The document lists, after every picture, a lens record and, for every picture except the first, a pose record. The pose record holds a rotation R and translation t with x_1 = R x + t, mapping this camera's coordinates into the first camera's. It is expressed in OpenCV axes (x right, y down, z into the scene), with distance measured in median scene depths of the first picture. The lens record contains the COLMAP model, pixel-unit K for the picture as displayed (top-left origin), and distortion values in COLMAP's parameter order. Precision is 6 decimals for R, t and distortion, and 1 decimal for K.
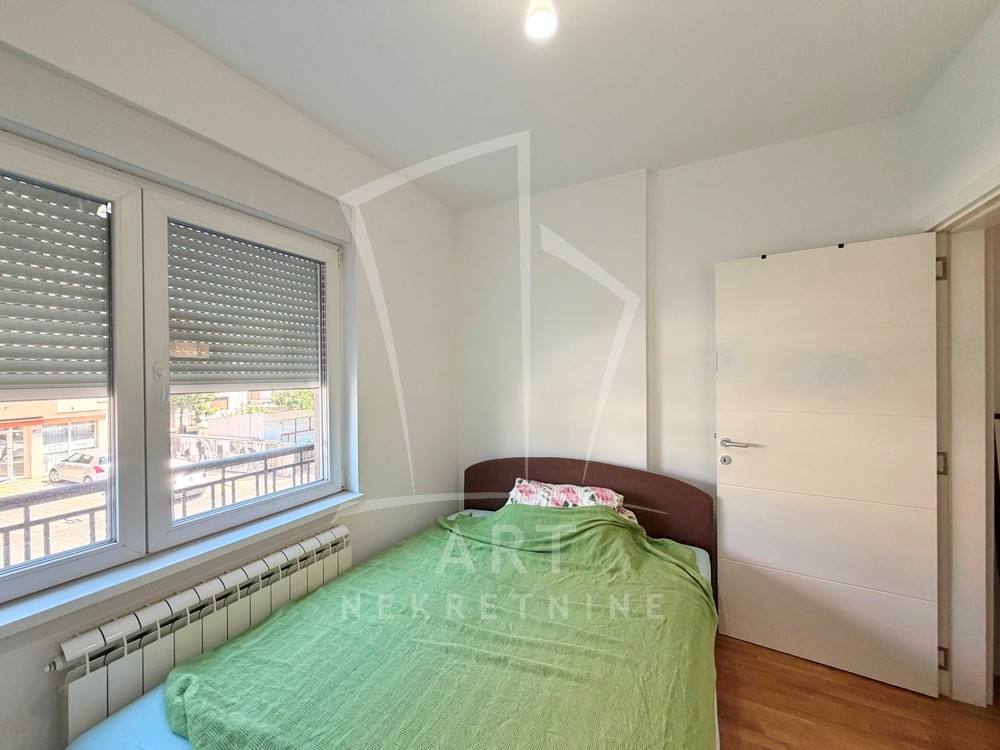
lens RADIAL K [[398.6, 0, 495.8], [0, 398.6, 376.9], [0, 0, 1]] dist [-0.000049, 0.000140]
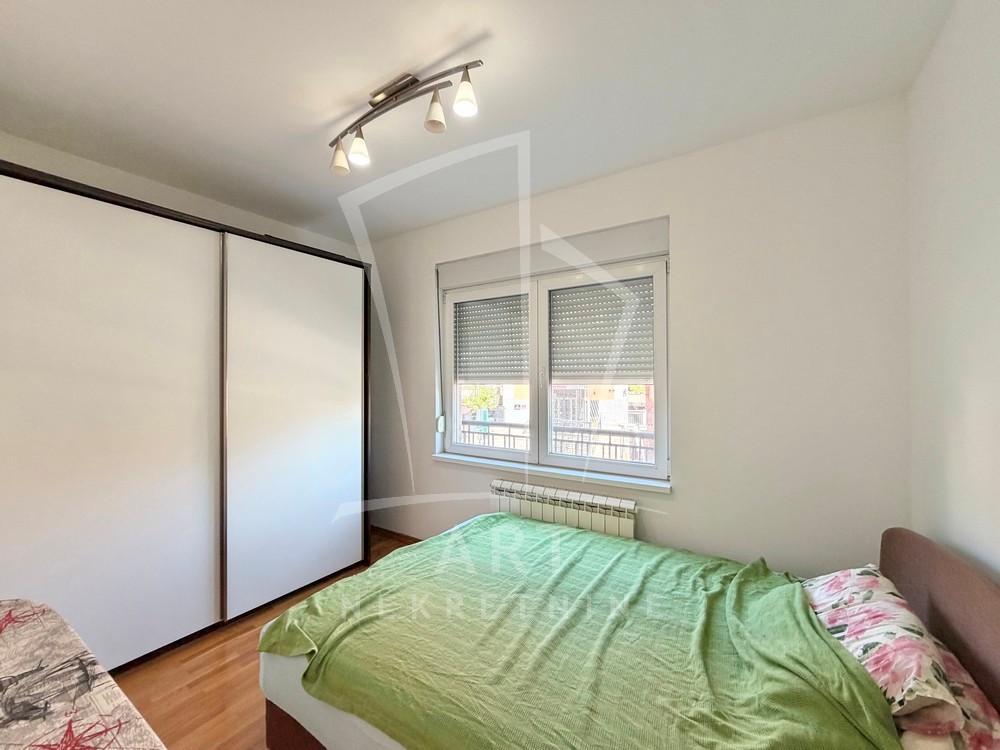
lens RADIAL K [[398.6, 0, 495.8], [0, 398.6, 376.9], [0, 0, 1]] dist [-0.000049, 0.000140]
pose [[-0.092056, 0.006388, -0.995733, 0.889732], [-0.003252, 0.999972, 0.006716, -0.000773], [0.995749, 0.003857, -0.092033, 0.763214]]
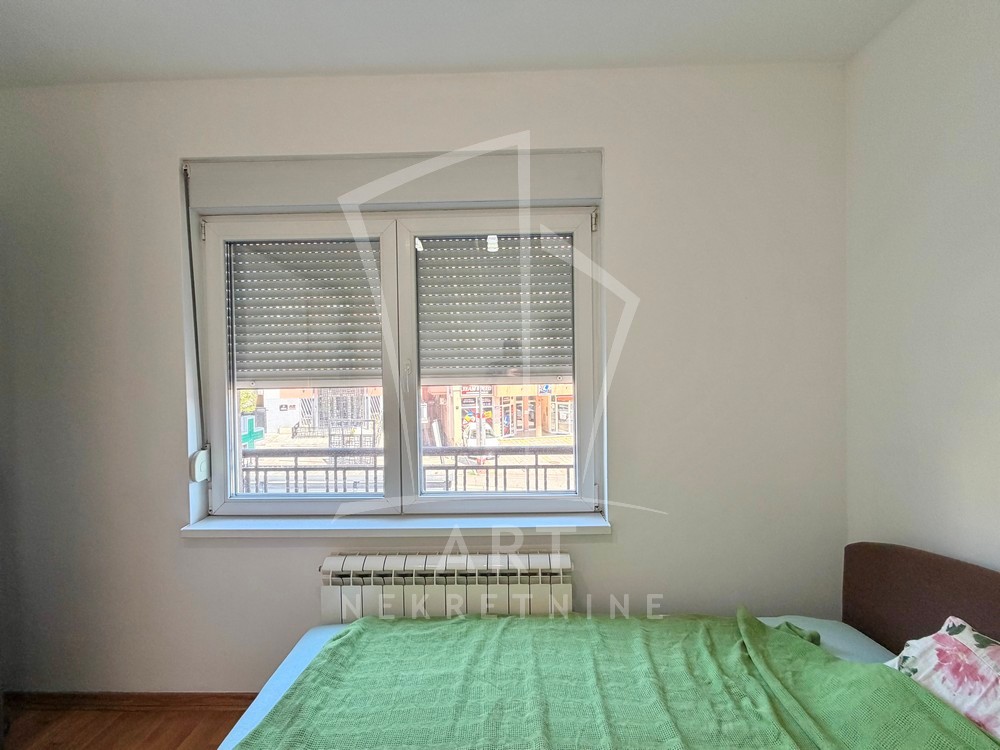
lens RADIAL K [[398.6, 0, 495.8], [0, 398.6, 376.9], [0, 0, 1]] dist [-0.000049, 0.000140]
pose [[0.446771, 0.017396, -0.894479, 0.290531], [0.004924, 0.999748, 0.021903, -0.006667], [0.894635, -0.014190, 0.446573, 0.560789]]
